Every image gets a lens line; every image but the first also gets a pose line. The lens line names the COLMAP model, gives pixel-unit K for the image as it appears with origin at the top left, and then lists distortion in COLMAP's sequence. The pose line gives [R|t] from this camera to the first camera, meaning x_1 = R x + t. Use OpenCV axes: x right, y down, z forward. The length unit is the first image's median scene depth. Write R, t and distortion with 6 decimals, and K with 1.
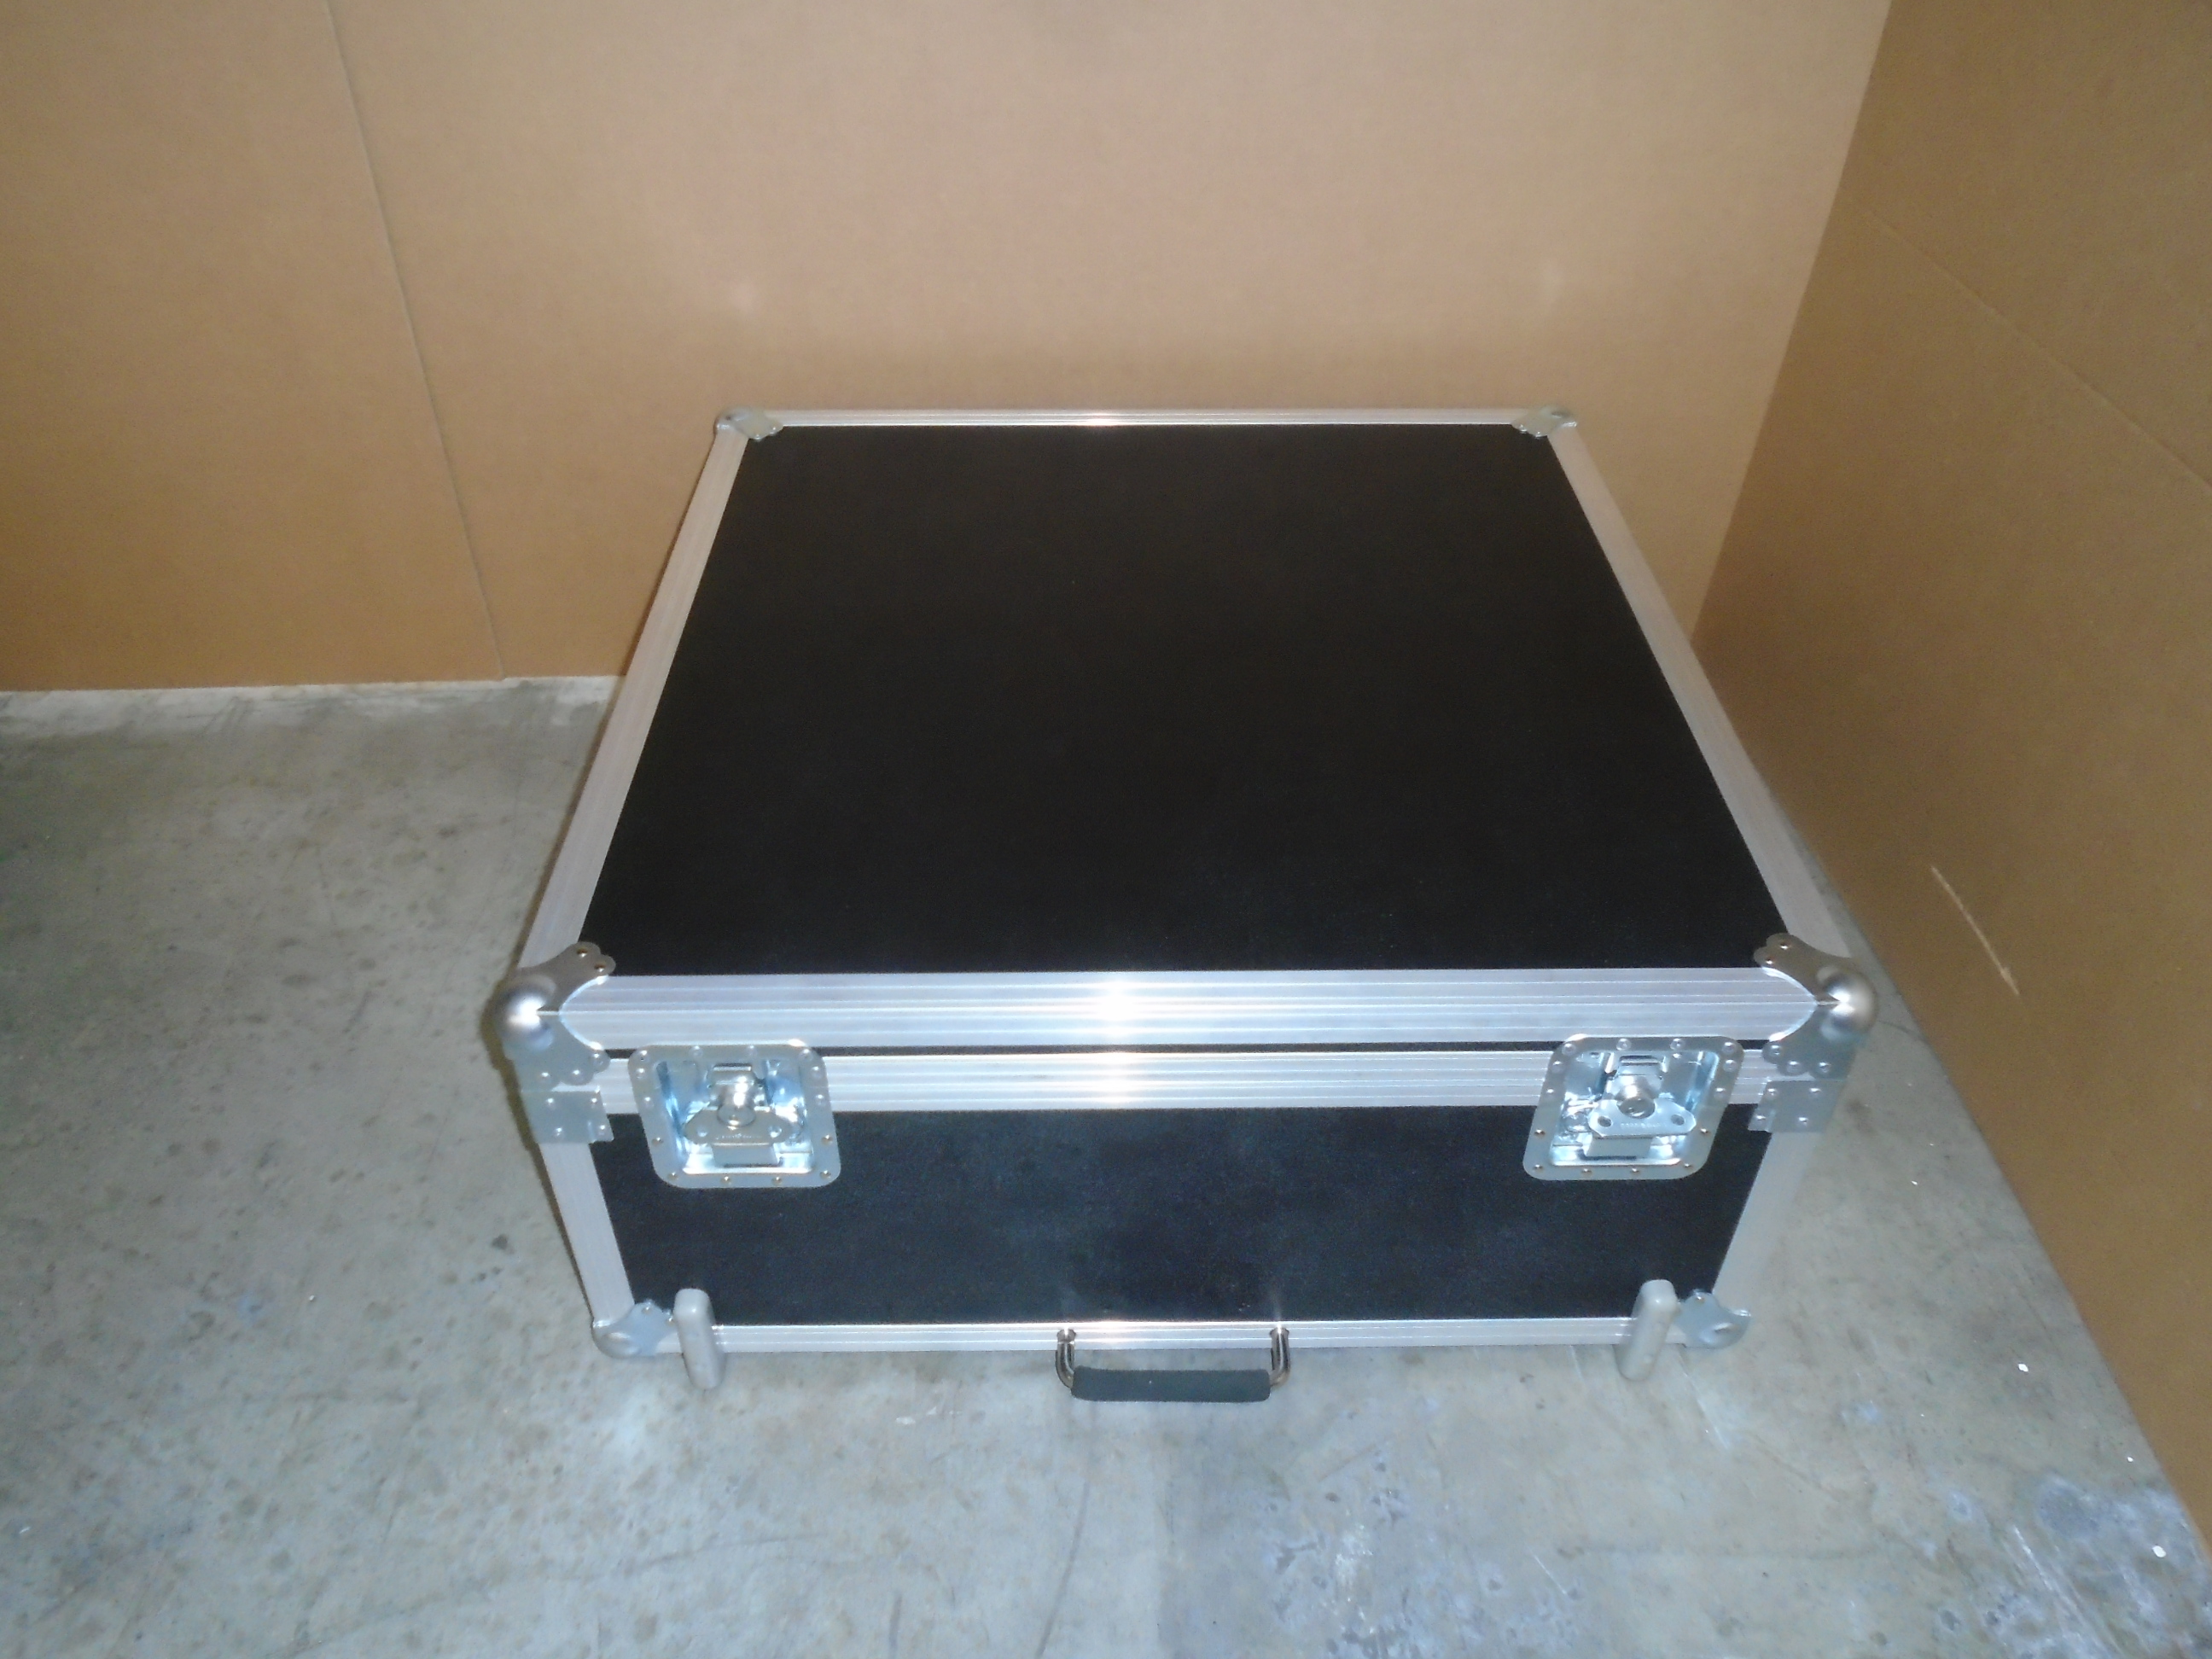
lens RADIAL K [[1682.6, 0, 1106.6], [0, 1682.6, 827.1], [0, 0, 1]] dist [-0.015689, 0.005055]
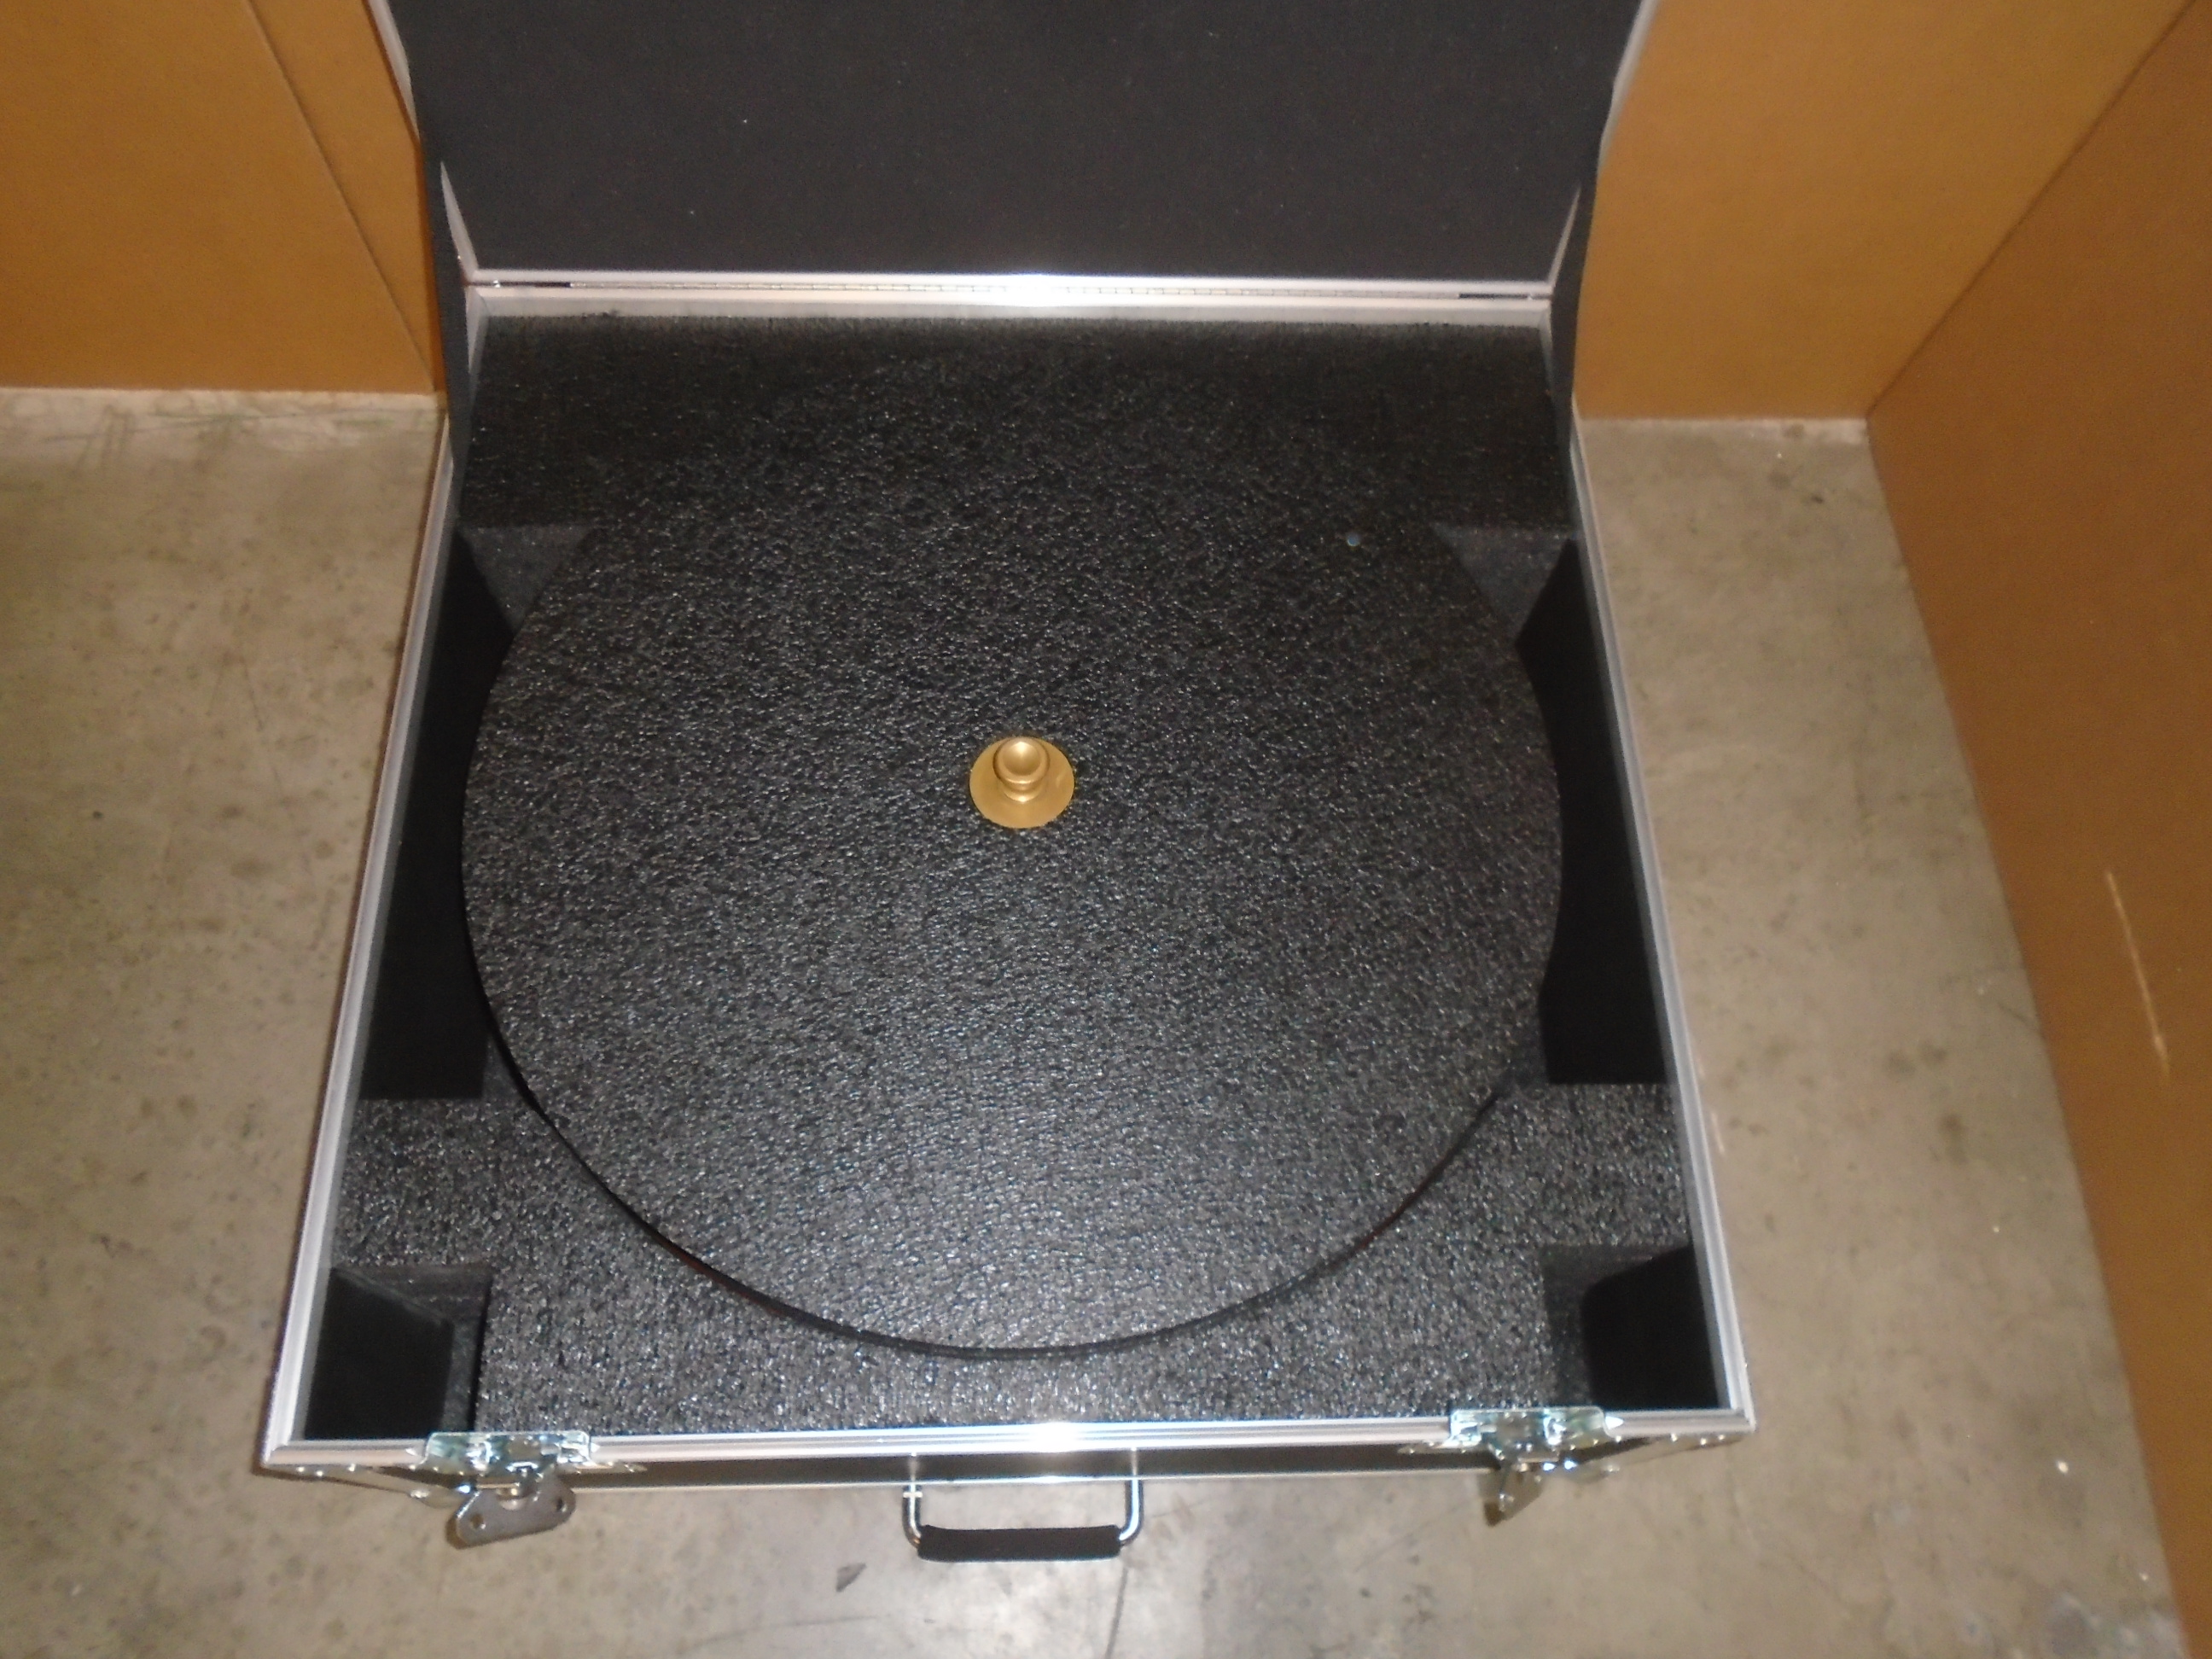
lens RADIAL K [[1682.6, 0, 1104.8], [0, 1682.6, 815.4], [0, 0, 1]] dist [-0.015689, 0.005055]
pose [[0.998669, 0.046555, 0.022205, -0.060346], [-0.051578, 0.898622, 0.435681, -0.406175], [0.000329, -0.436246, 0.899827, 0.253522]]
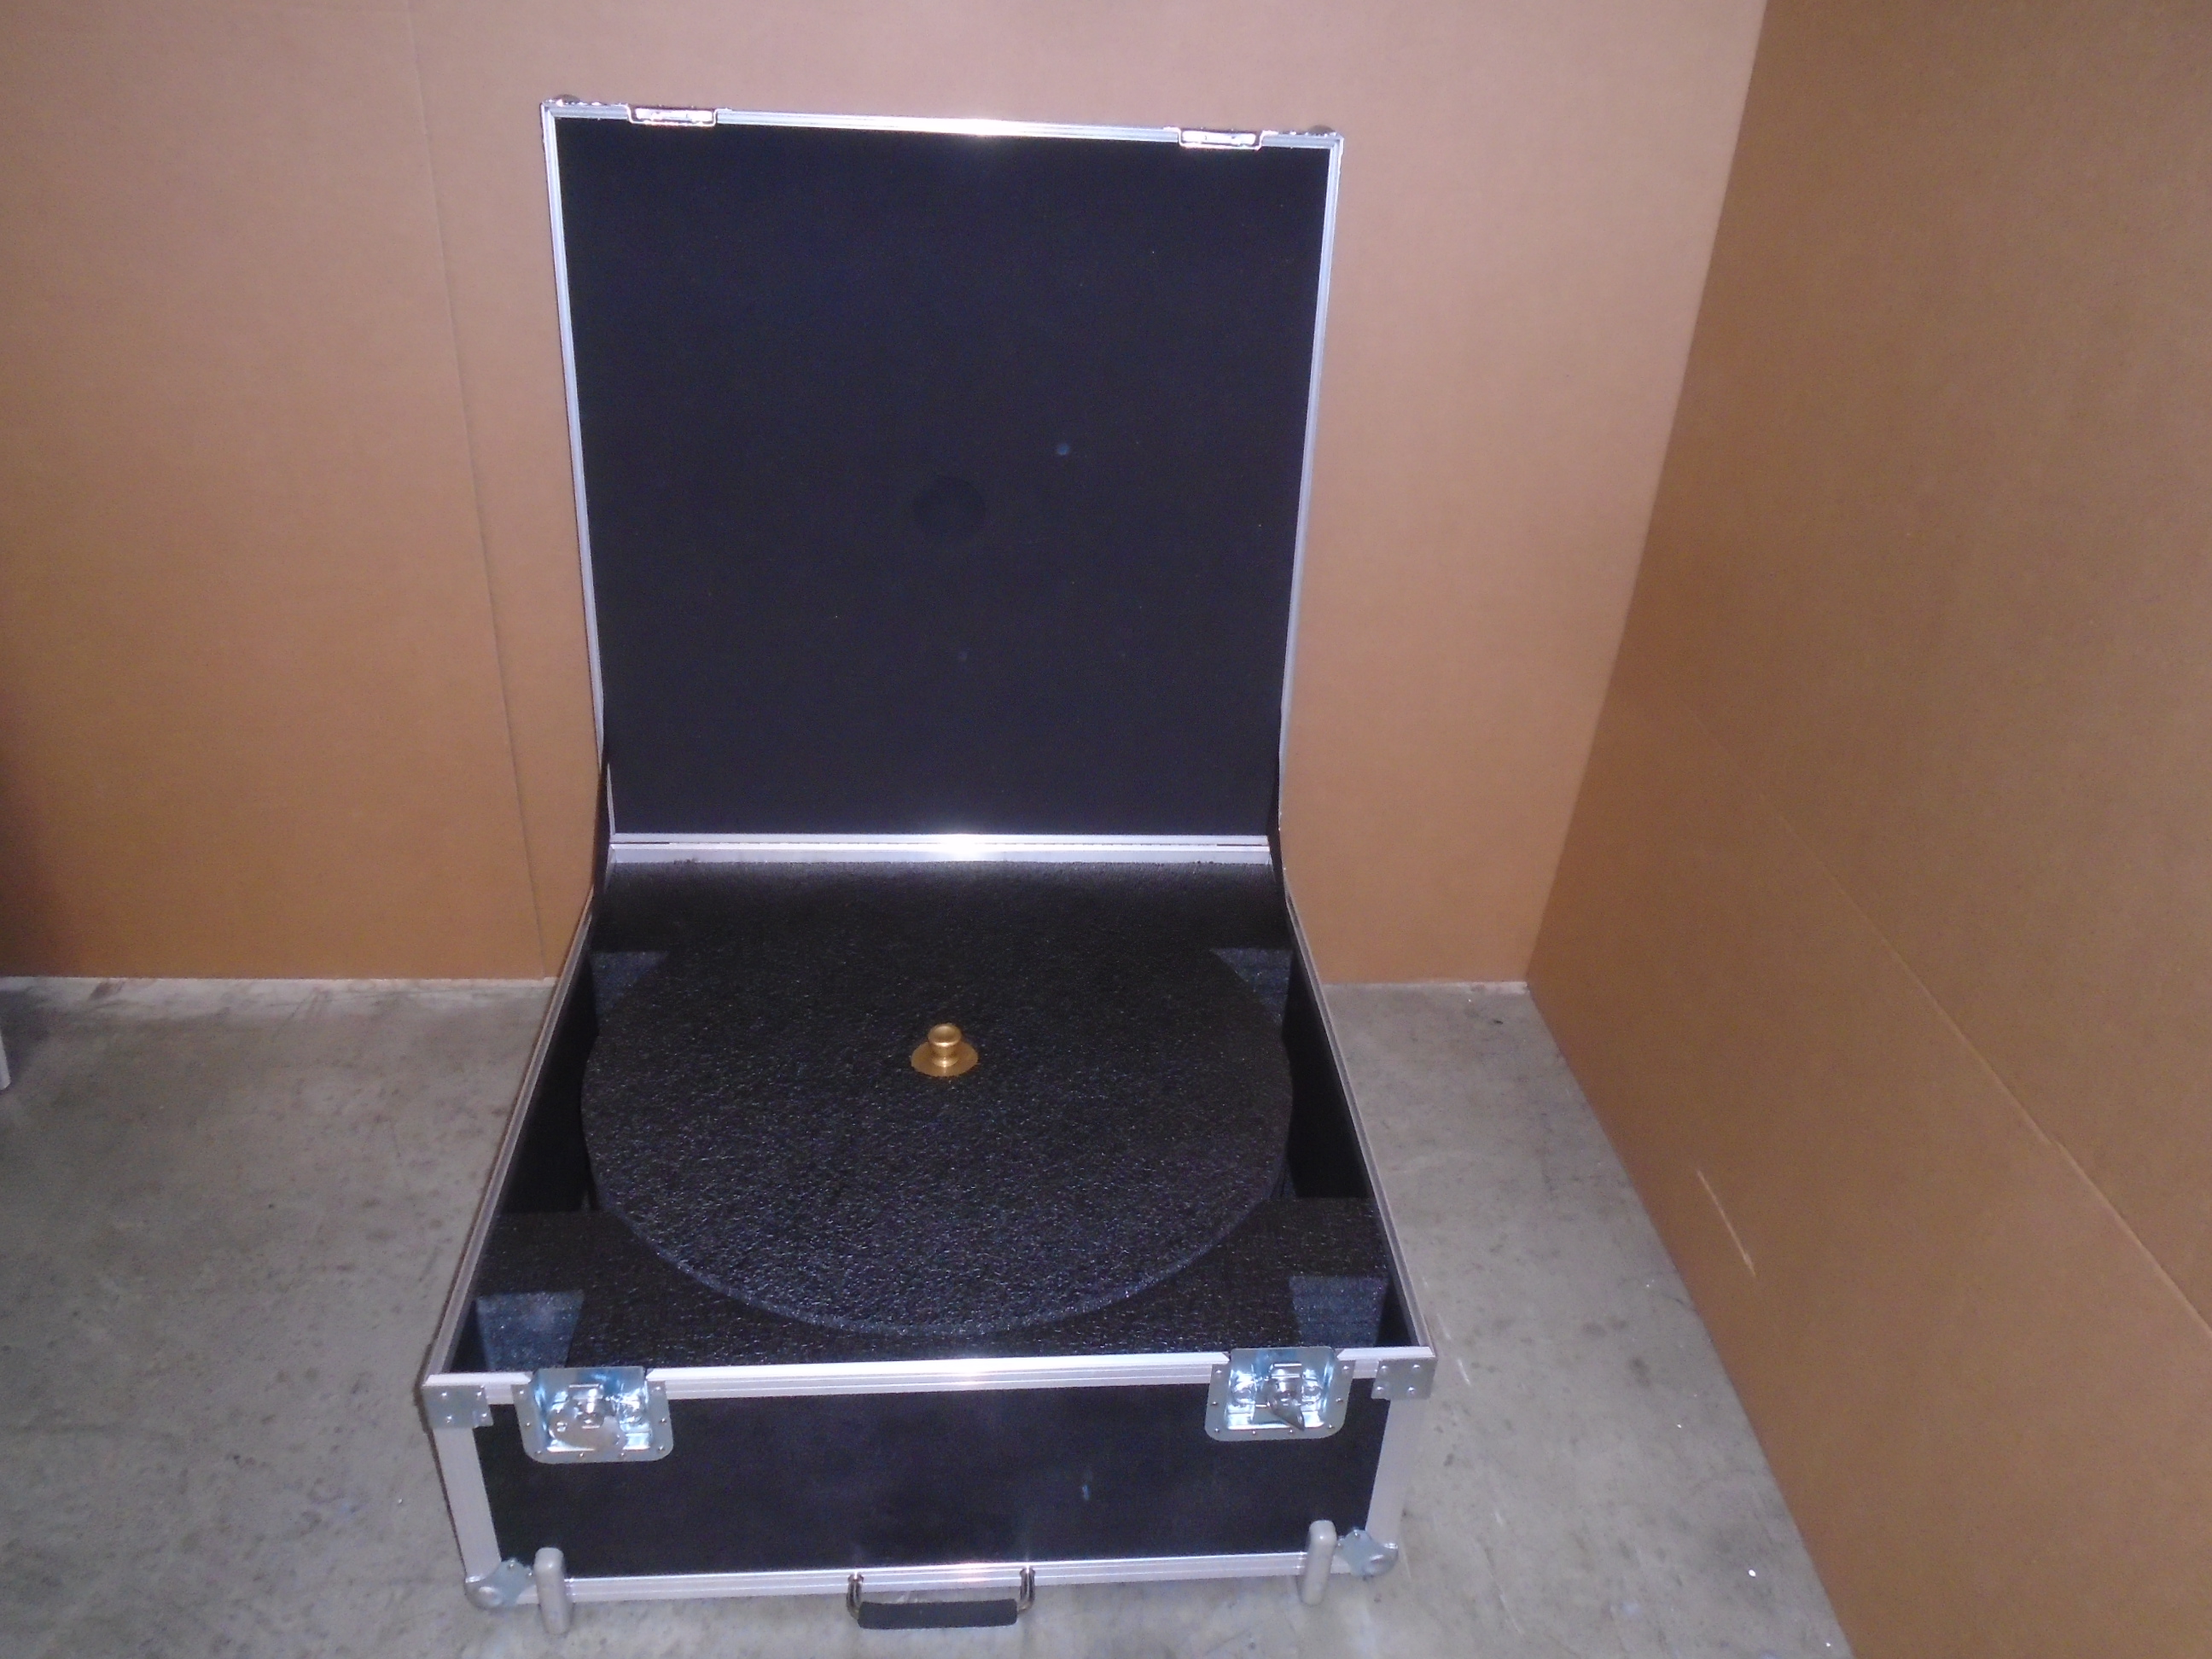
lens RADIAL K [[1682.6, 0, 1106.7], [0, 1682.6, 826.3], [0, 0, 1]] dist [-0.015689, 0.005055]
pose [[0.998826, 0.028516, 0.039171, -0.013834], [-0.022451, 0.988828, -0.147360, -0.041296], [-0.042936, 0.146307, 0.988307, -0.314104]]
